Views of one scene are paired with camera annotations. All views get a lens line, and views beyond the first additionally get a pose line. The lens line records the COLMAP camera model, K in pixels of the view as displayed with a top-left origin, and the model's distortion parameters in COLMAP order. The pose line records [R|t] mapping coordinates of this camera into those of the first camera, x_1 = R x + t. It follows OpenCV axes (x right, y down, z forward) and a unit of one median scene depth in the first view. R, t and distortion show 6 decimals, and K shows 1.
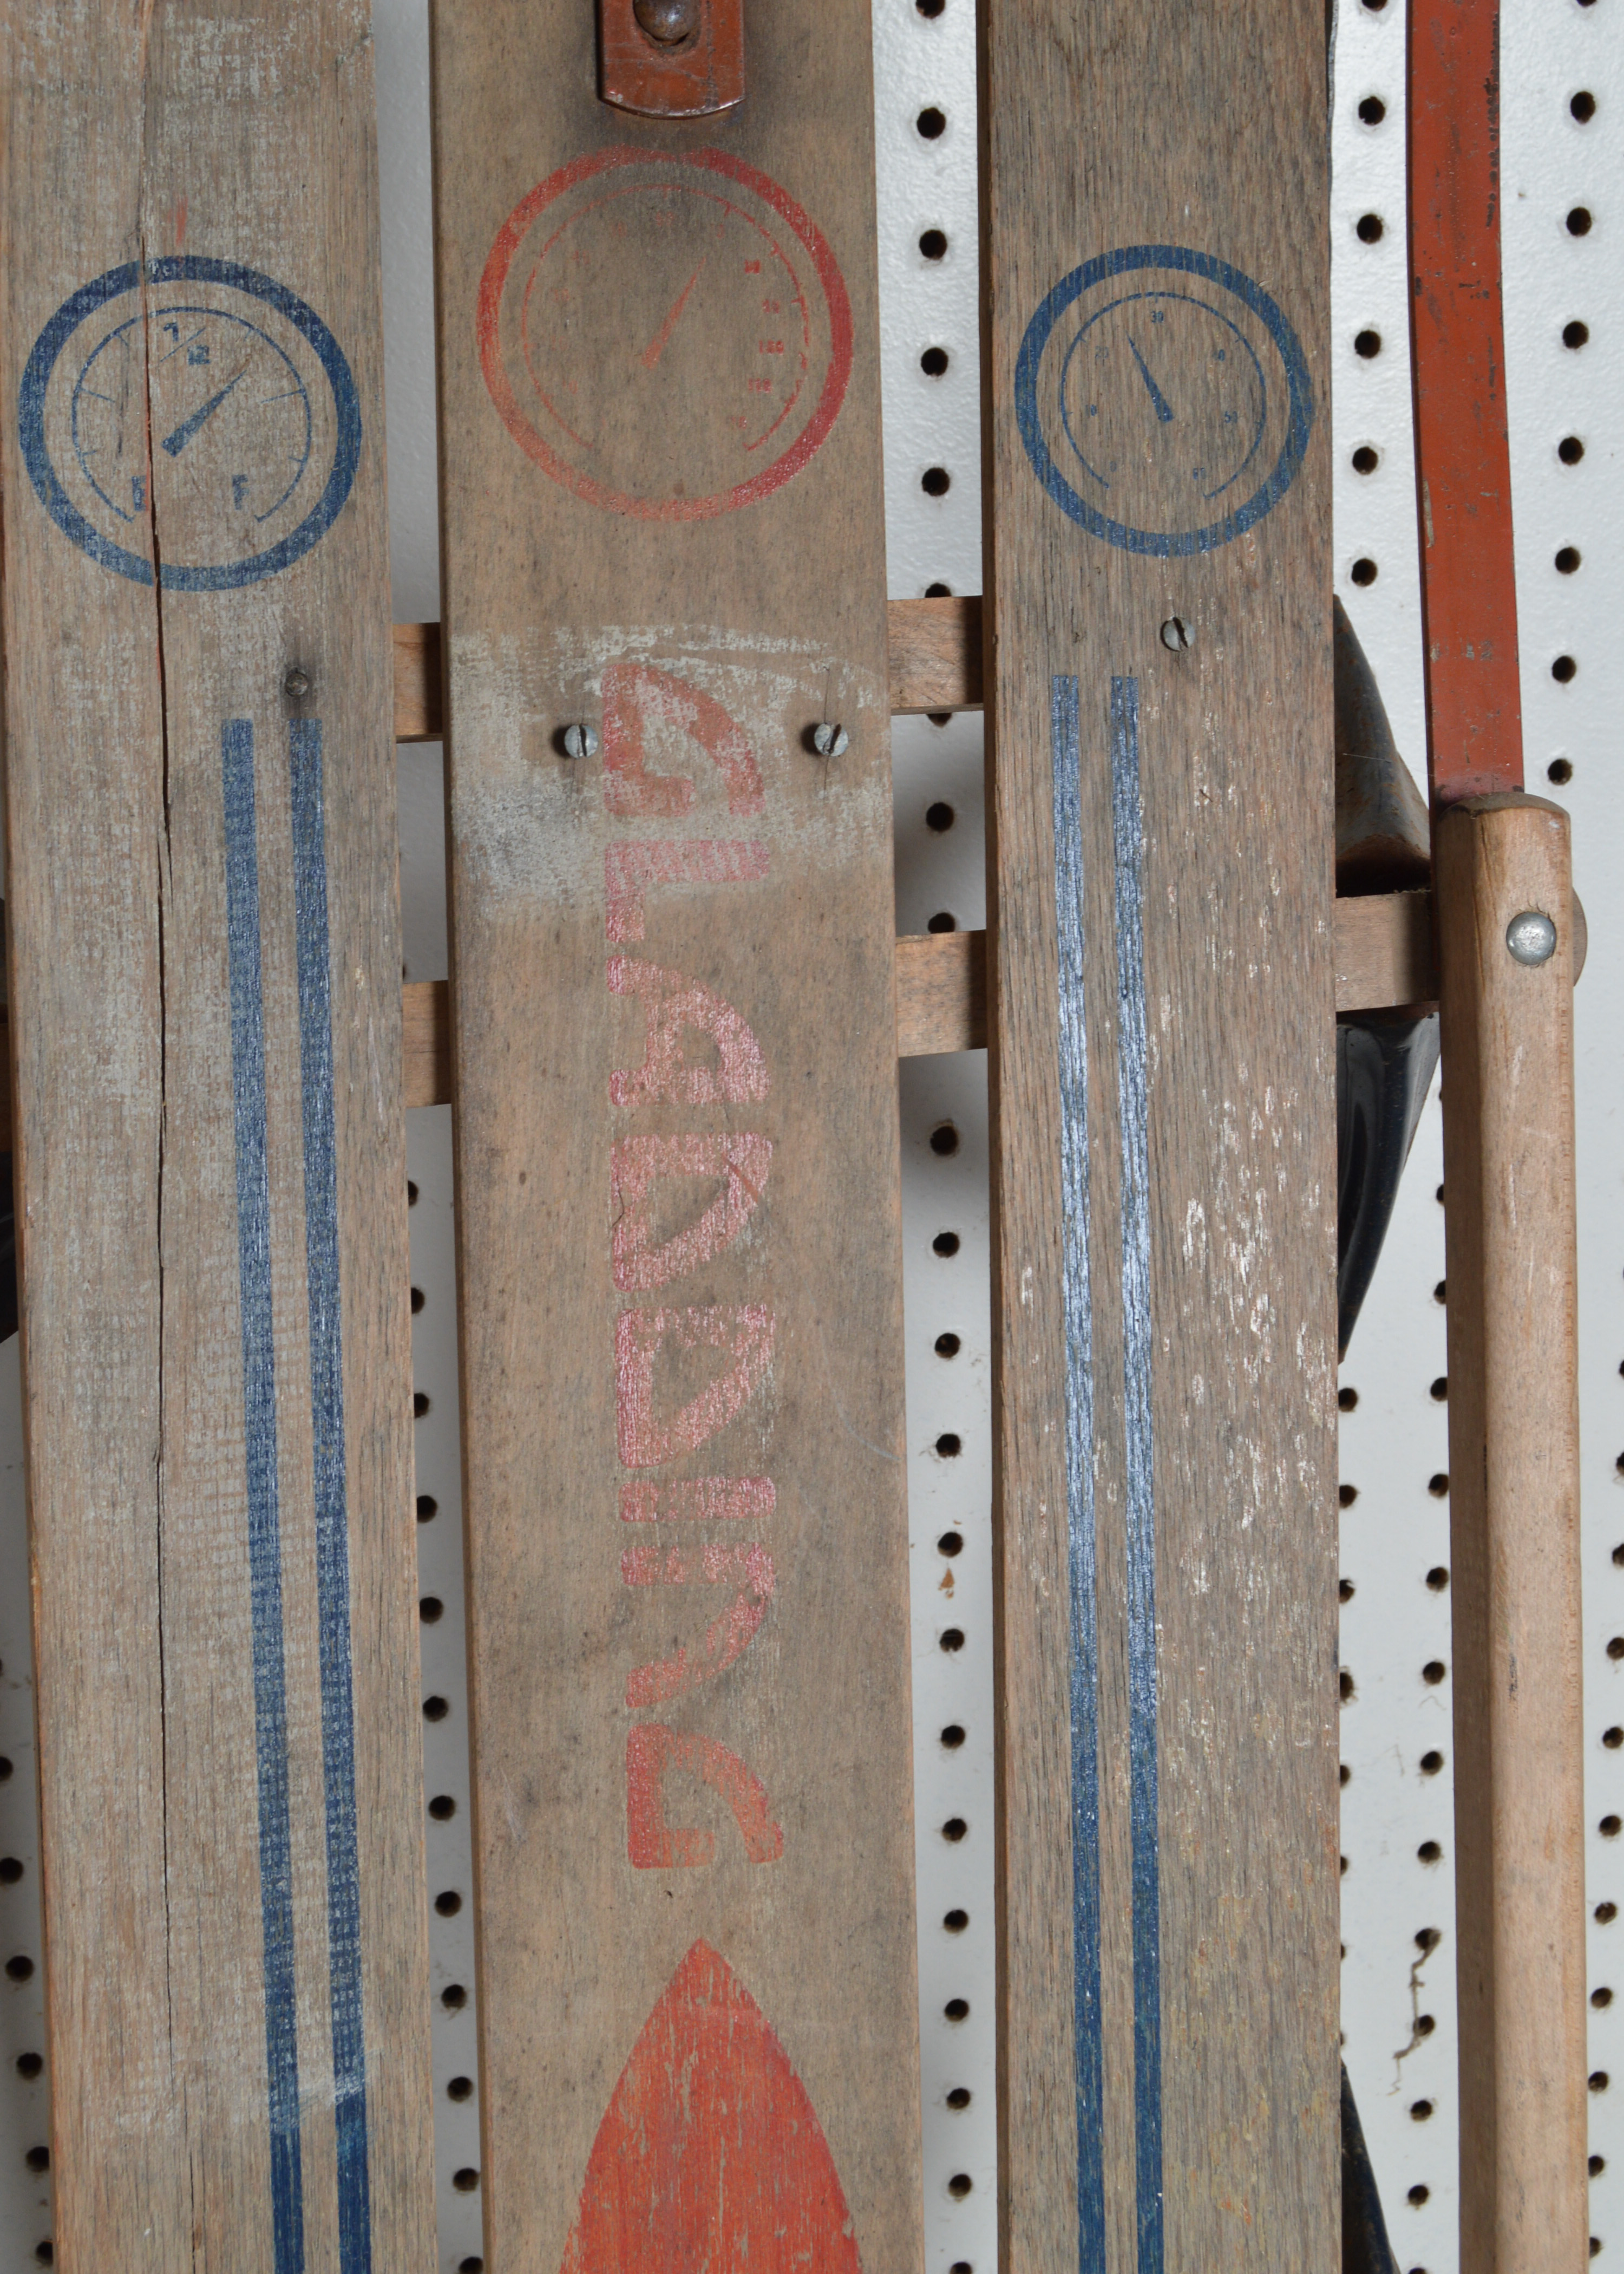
lens RADIAL K [[3679.7, 0, 808.3], [0, 3679.7, 1116.7], [0, 0, 1]] dist [-0.053632, 0.000000]
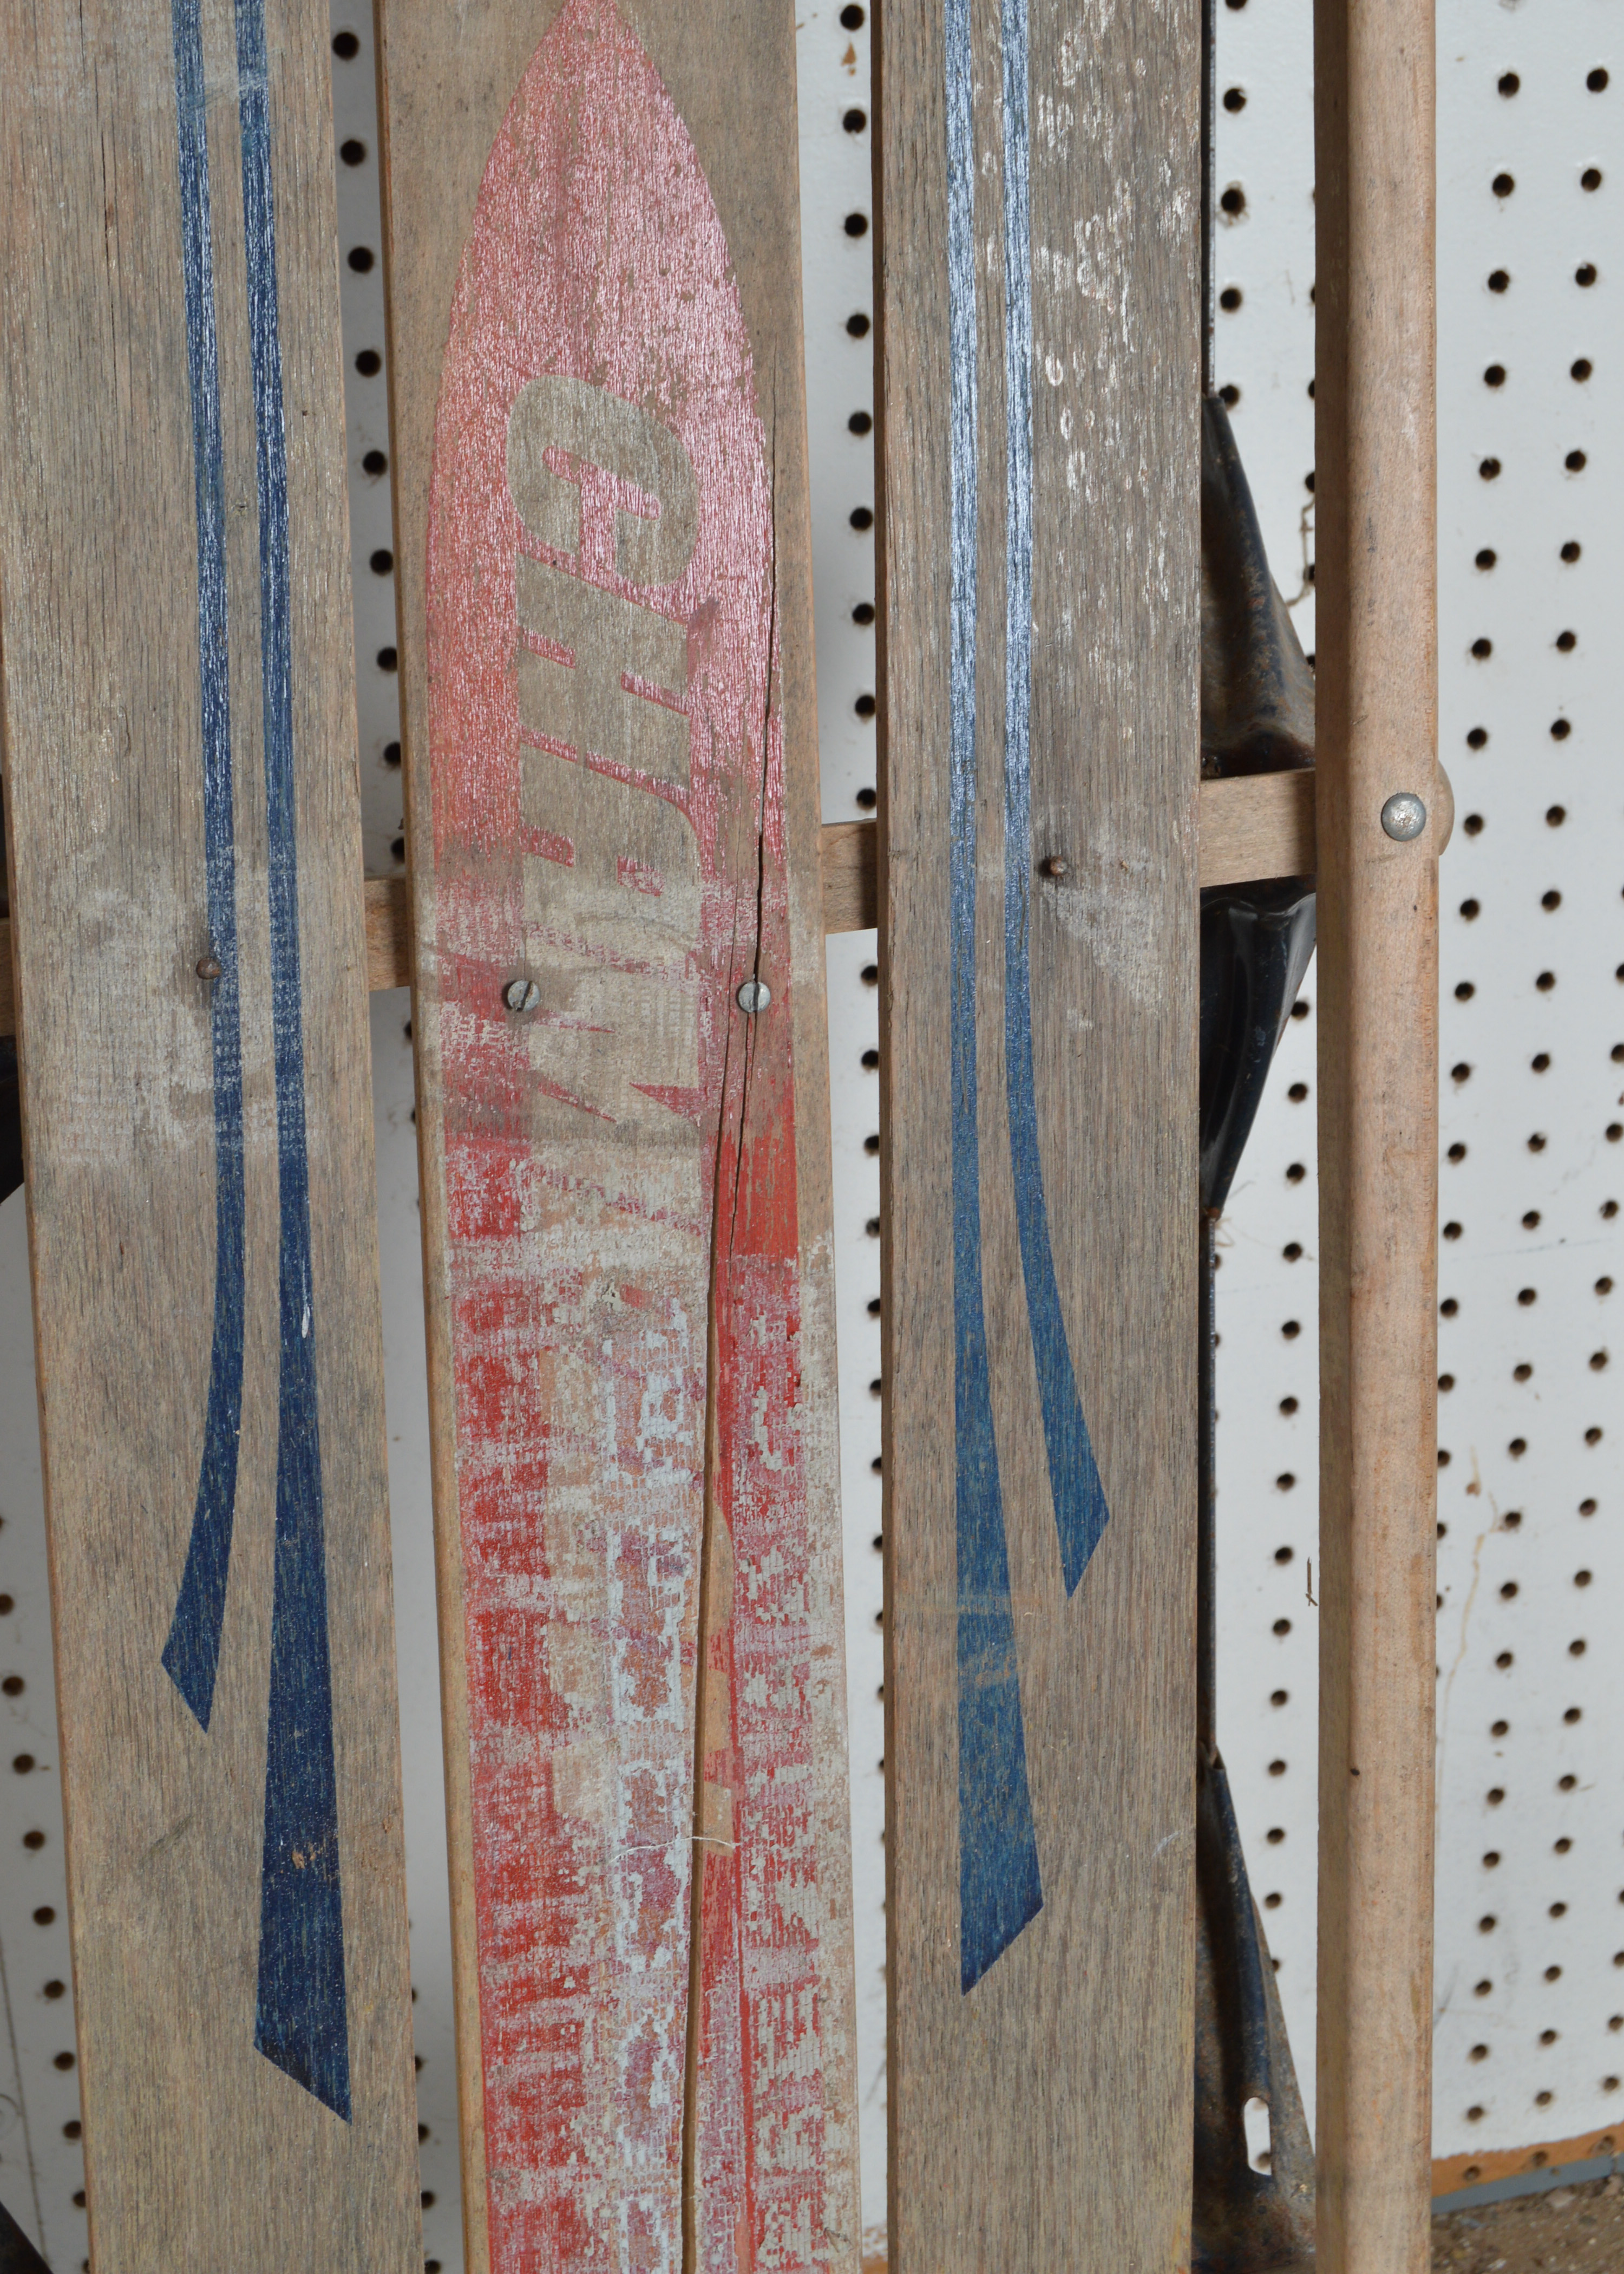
lens RADIAL K [[3679.7, 0, 810.5], [0, 3679.7, 1142.4], [0, 0, 1]] dist [-0.053632, 0.000000]
pose [[0.999967, -0.003001, 0.007579, 0.026376], [0.002092, 0.993106, 0.117200, 0.445191], [-0.007879, -0.117180, 0.993079, -0.082418]]
